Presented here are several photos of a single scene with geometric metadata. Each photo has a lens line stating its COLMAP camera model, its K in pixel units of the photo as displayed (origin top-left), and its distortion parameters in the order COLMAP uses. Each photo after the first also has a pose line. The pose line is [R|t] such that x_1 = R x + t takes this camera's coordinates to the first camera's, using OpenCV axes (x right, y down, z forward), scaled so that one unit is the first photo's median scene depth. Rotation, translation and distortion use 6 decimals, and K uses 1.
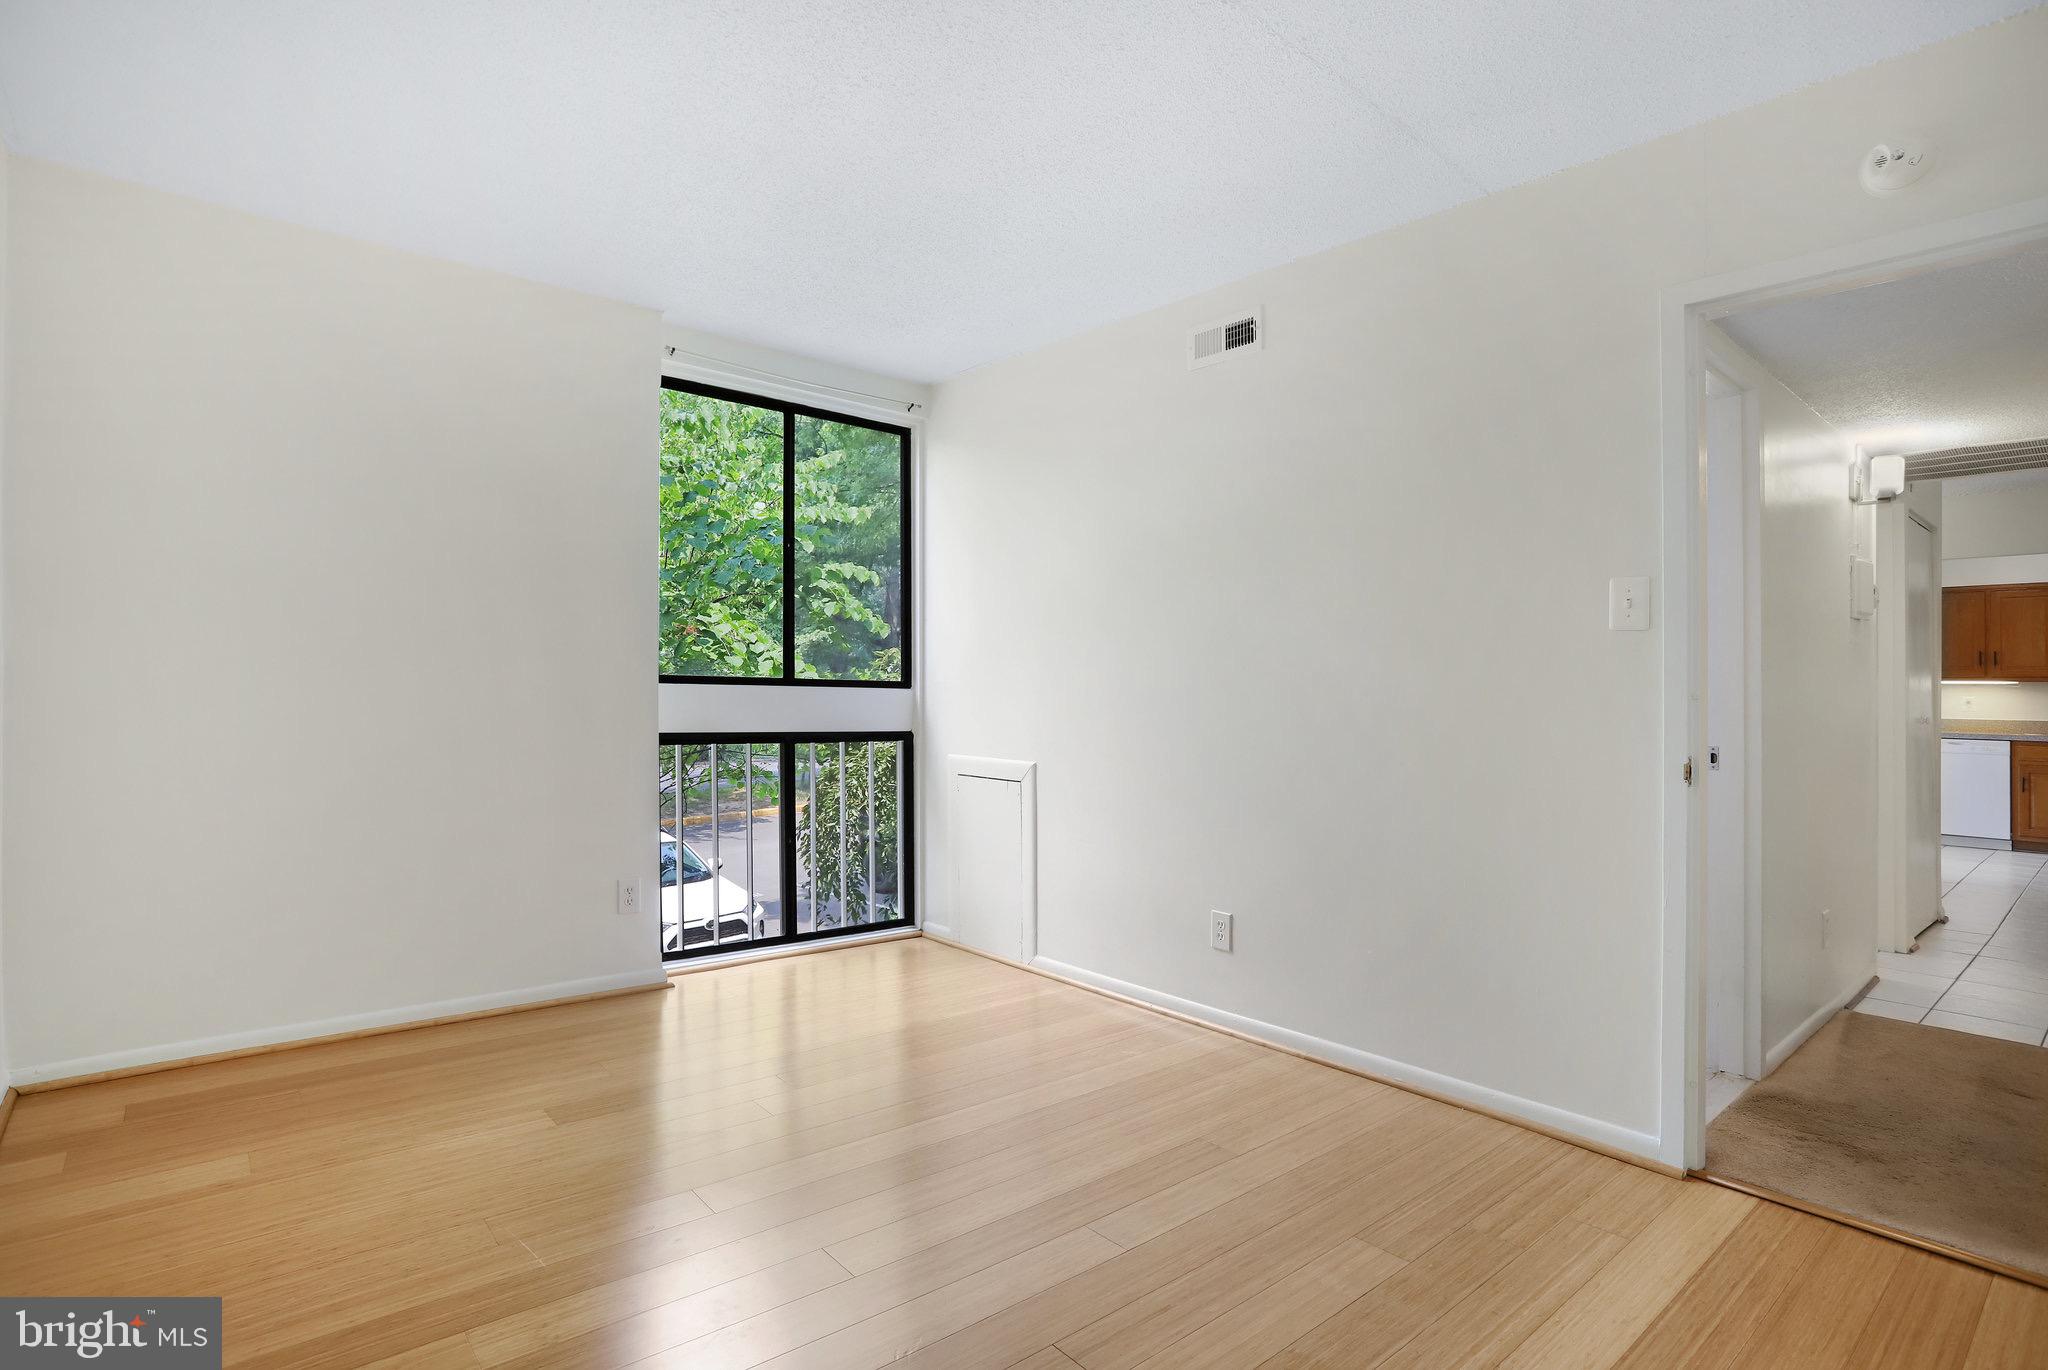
lens RADIAL K [[1025.8, 0, 1024.0], [0, 1025.8, 685.0], [0, 0, 1]] dist [-0.065749, 0.024520]
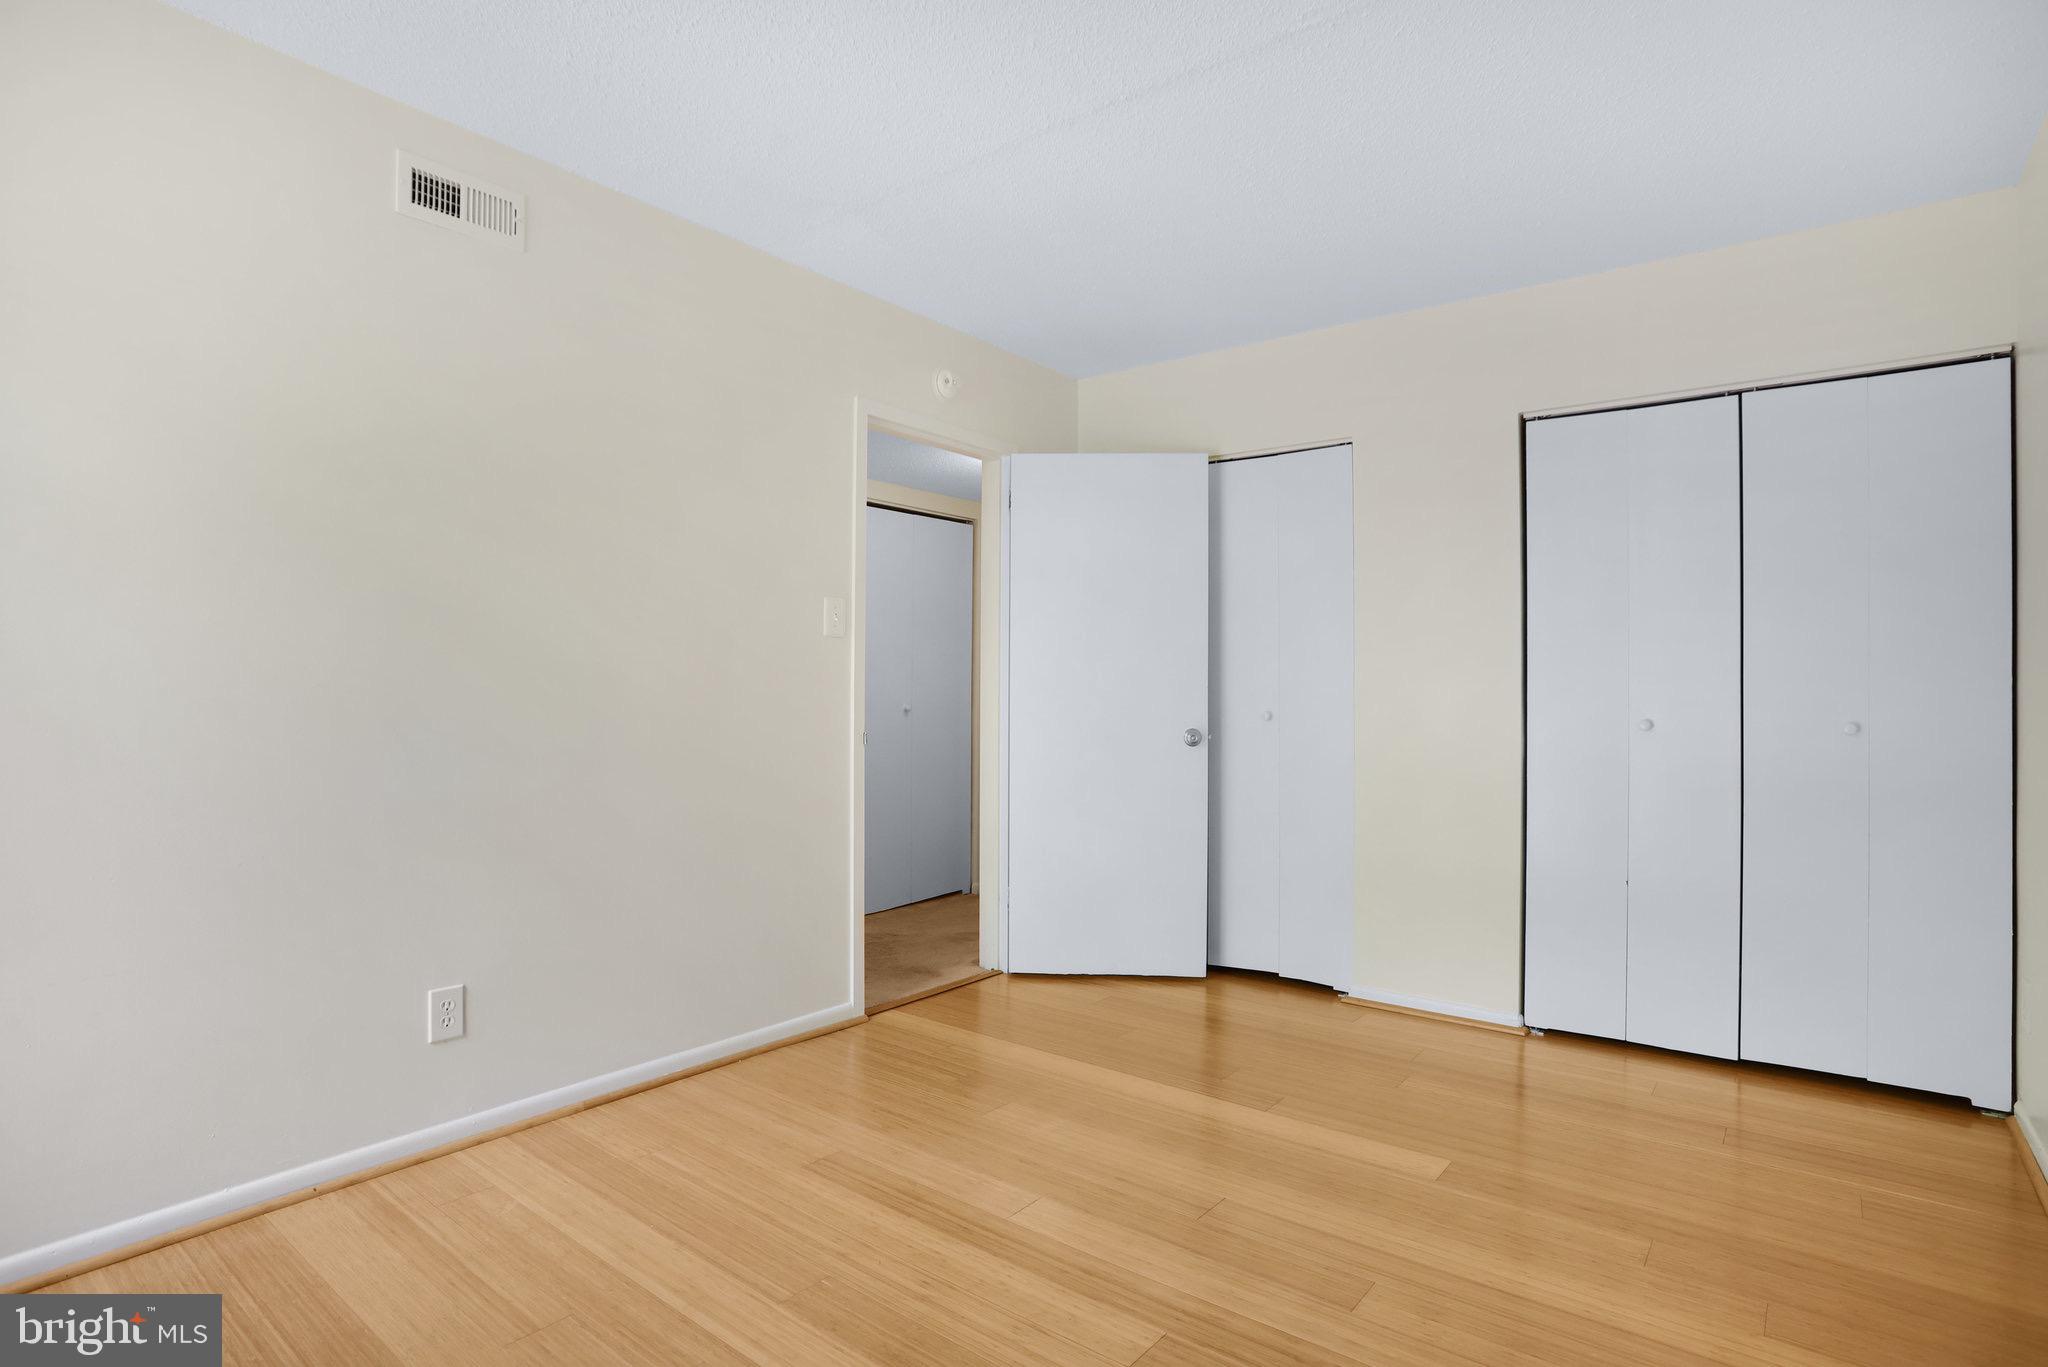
lens RADIAL K [[1025.8, 0, 1024.0], [0, 1025.8, 683.5], [0, 0, 1]] dist [-0.065749, 0.024520]
pose [[-0.184223, -0.003705, 0.982878, -0.643252], [-0.004489, 0.999986, 0.002928, 0.002440], [-0.982874, -0.003873, -0.184237, 0.808787]]
